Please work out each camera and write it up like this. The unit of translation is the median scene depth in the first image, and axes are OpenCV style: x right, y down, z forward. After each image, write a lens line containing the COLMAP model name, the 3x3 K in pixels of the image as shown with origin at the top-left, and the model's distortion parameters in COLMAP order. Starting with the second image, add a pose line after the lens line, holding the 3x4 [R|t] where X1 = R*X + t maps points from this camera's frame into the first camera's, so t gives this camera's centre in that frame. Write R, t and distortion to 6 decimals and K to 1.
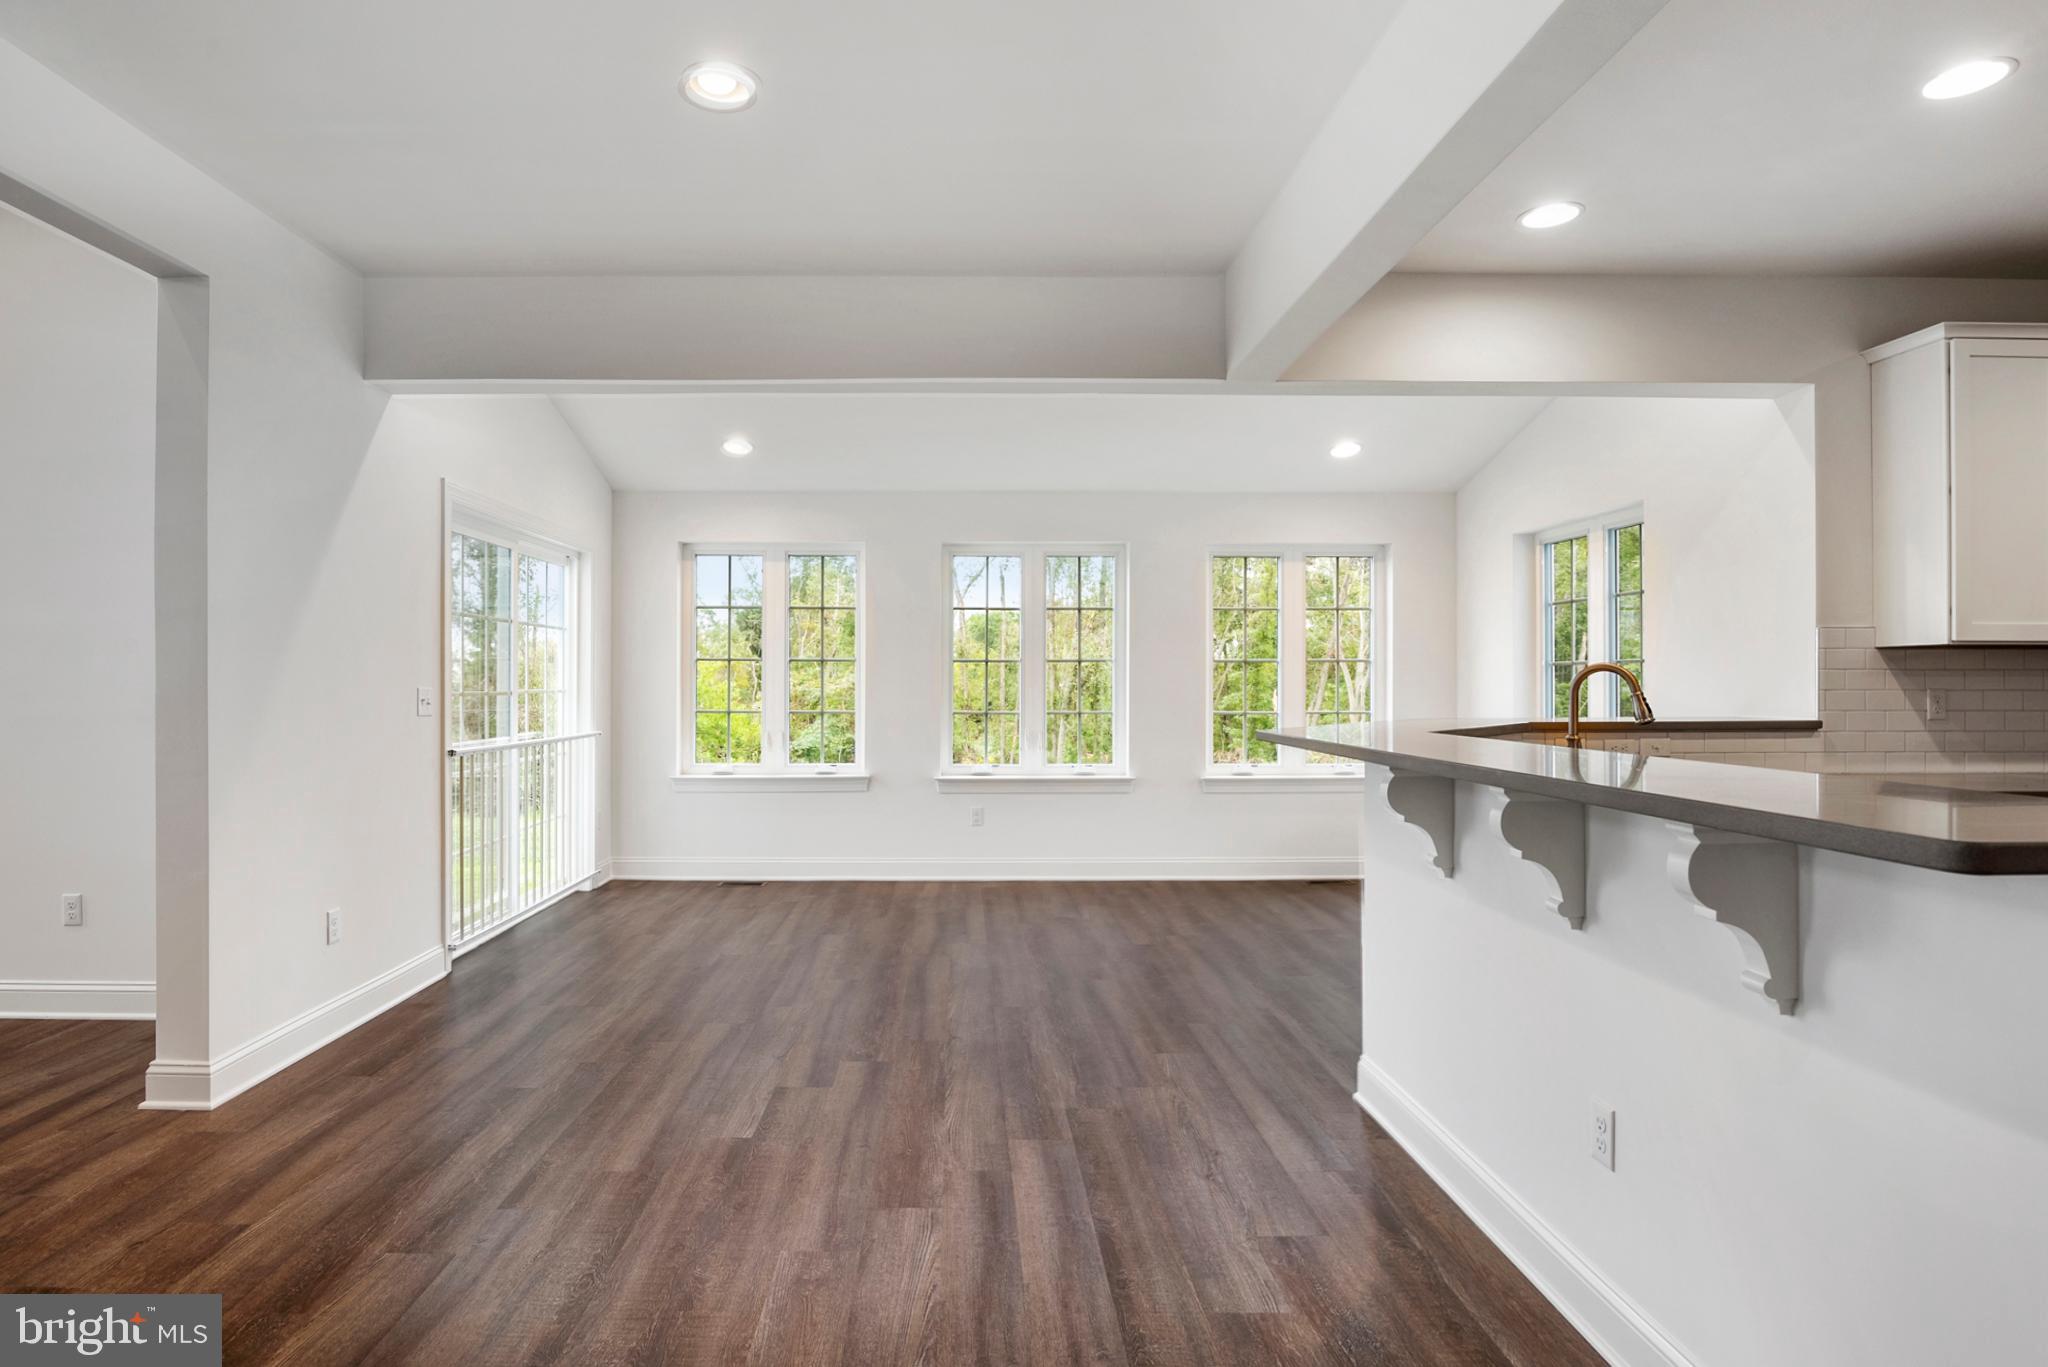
lens RADIAL K [[1094.8, 0, 952.2], [0, 1094.8, 677.3], [0, 0, 1]] dist [-0.014138, 0.000162]
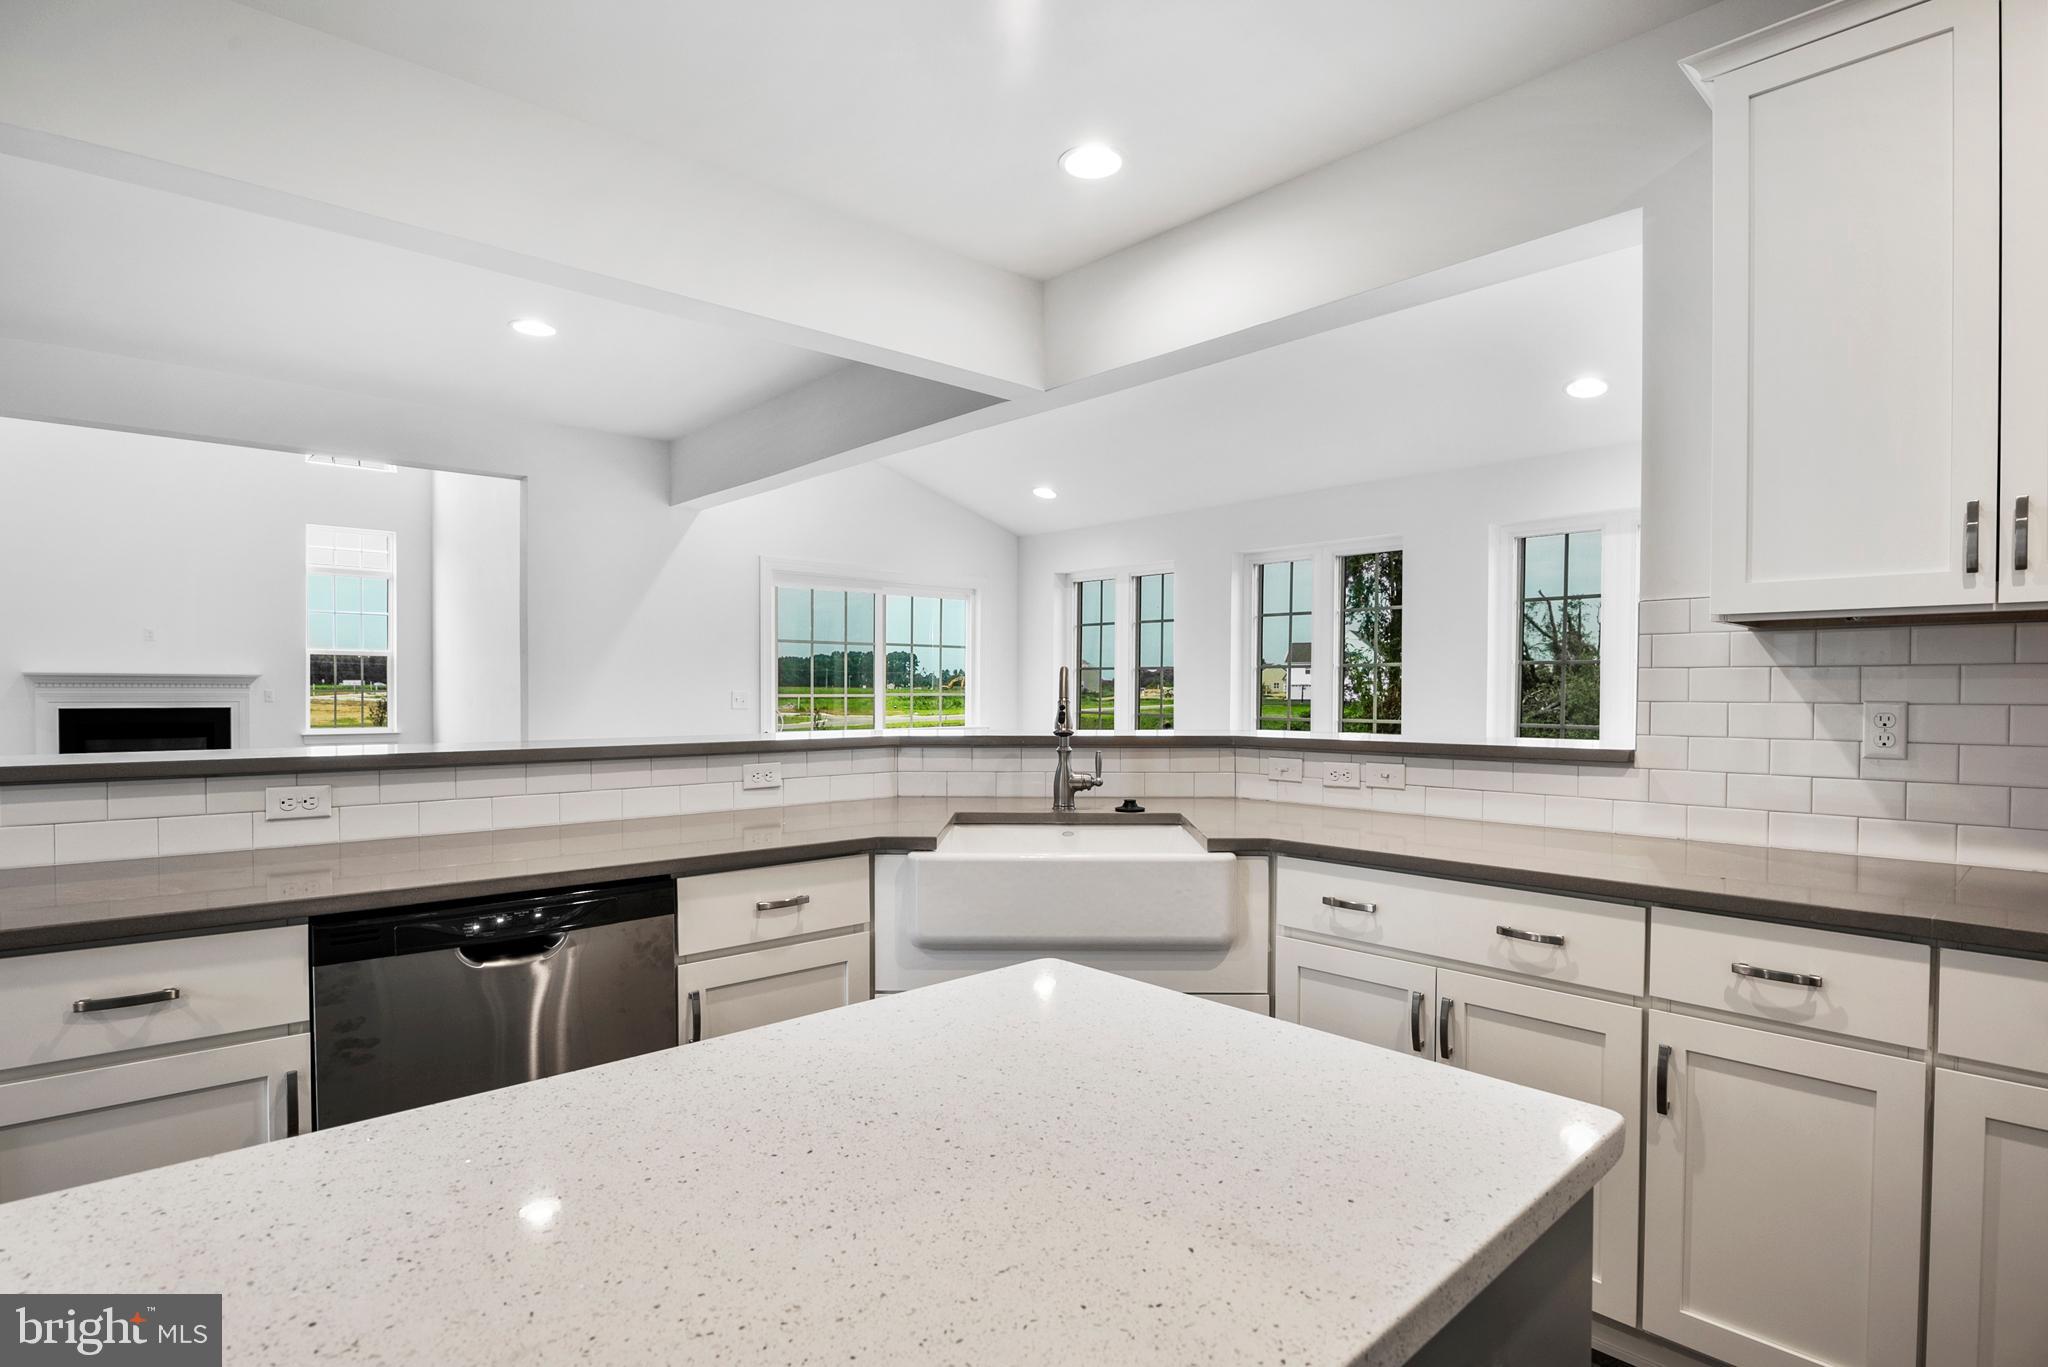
lens RADIAL K [[1039.7, 0, 1025.9], [0, 1039.7, 701.0], [0, 0, 1]] dist [-0.015660, -0.000157]
pose [[0.668775, 0.009110, -0.743409, 1.071970], [0.002969, 0.999884, 0.014924, 0.001557], [0.743459, -0.012188, 0.668670, 0.362915]]
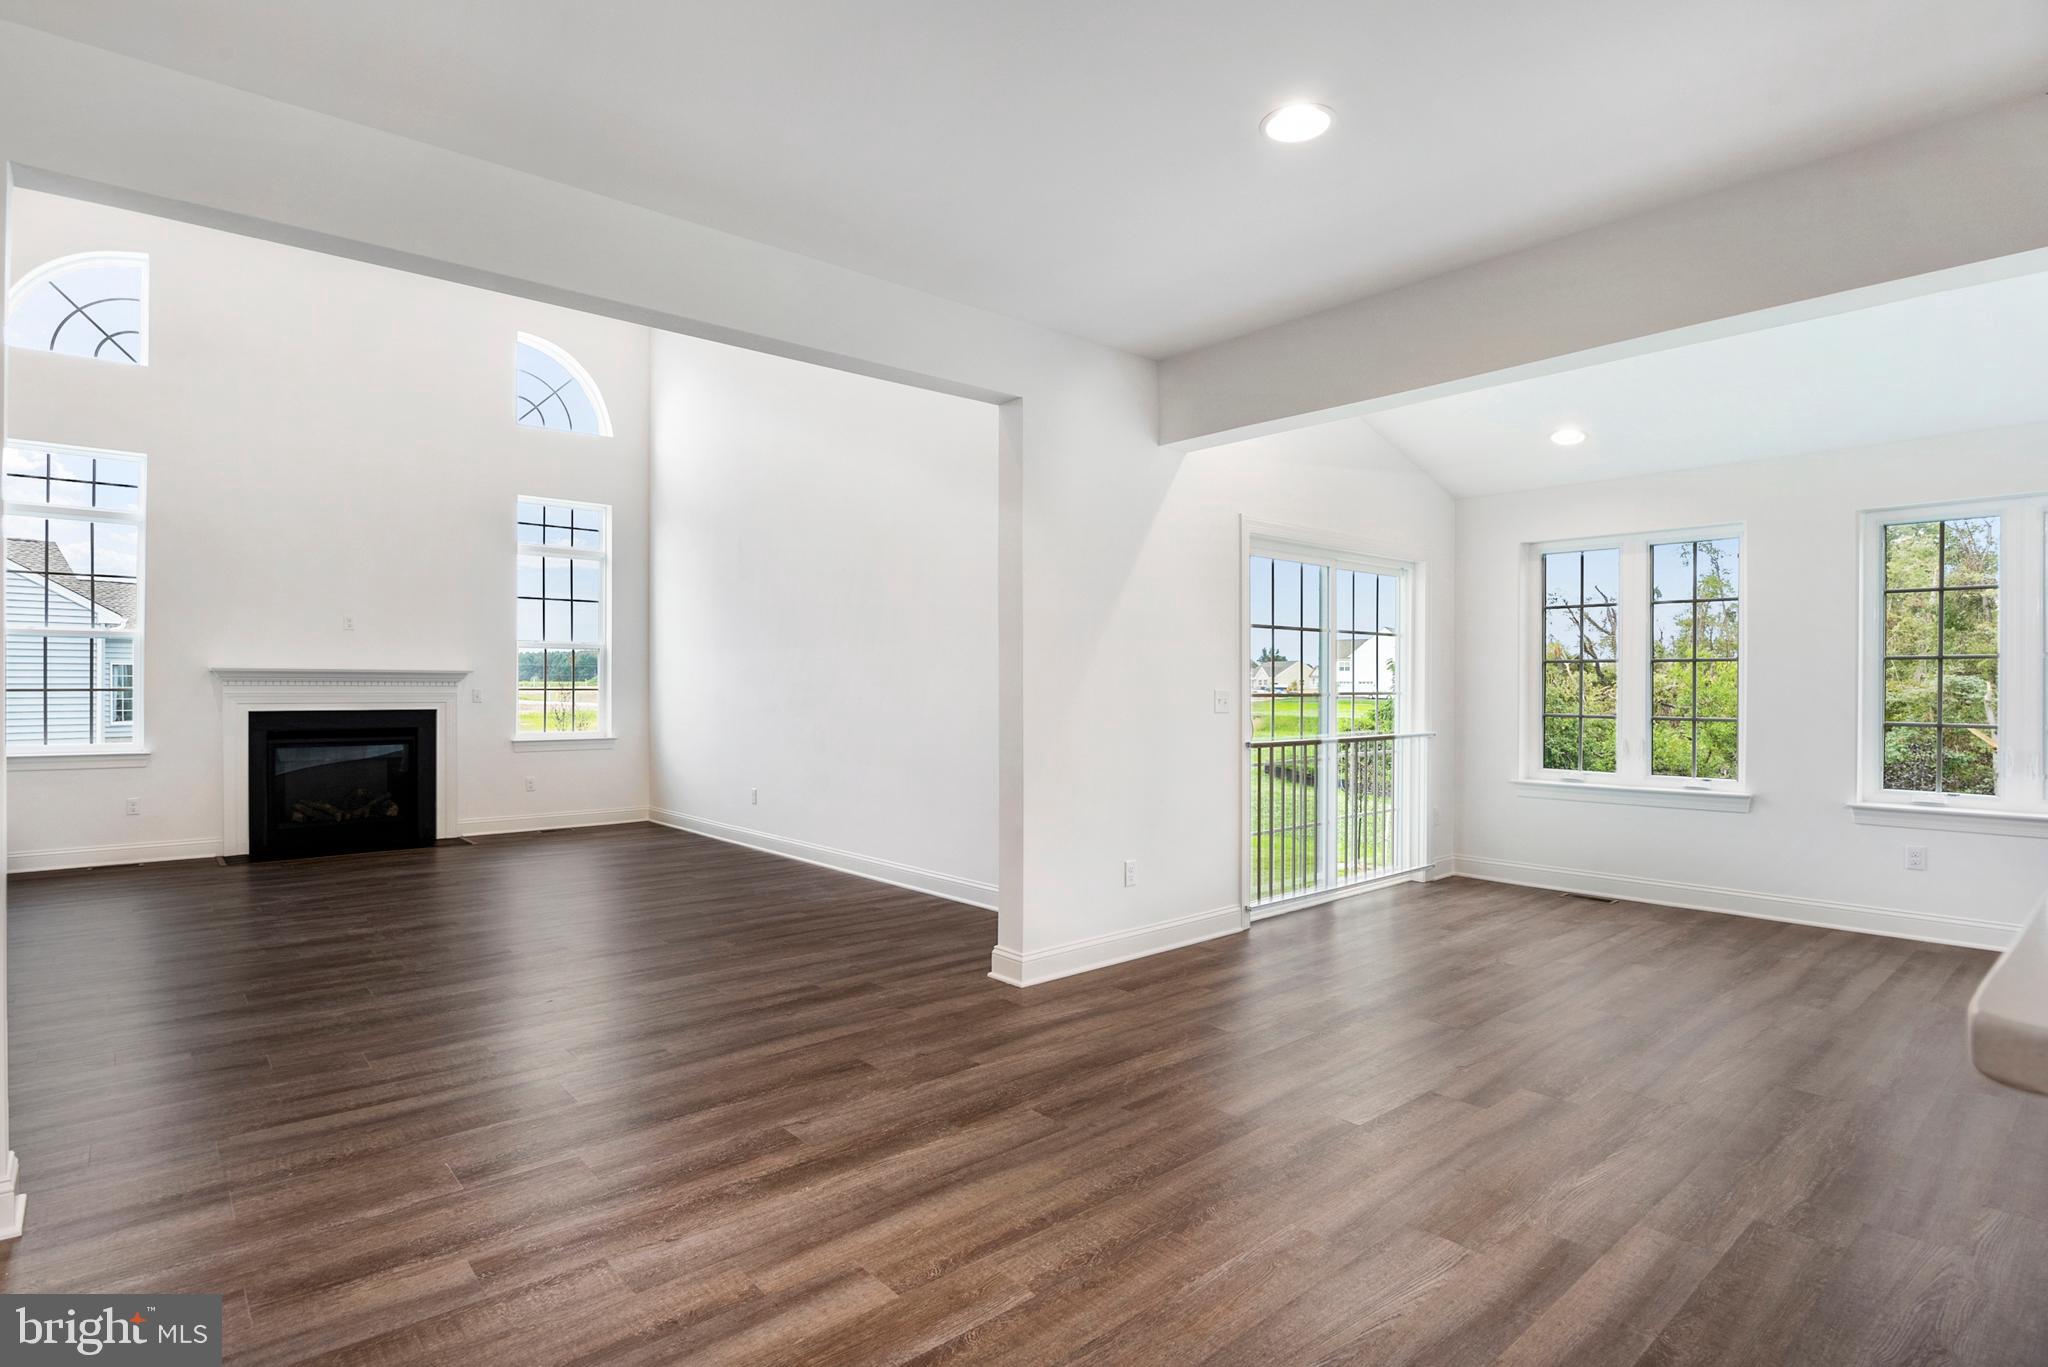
lens RADIAL K [[1027.0, 0, 1035.0], [0, 1027.0, 688.0], [0, 0, 1]] dist [-0.003391, -0.000537]
pose [[0.667880, 0.000887, -0.744268, 0.268199], [0.004446, 0.999977, 0.005181, 0.000756], [0.744255, -0.006770, 0.667861, 0.099616]]
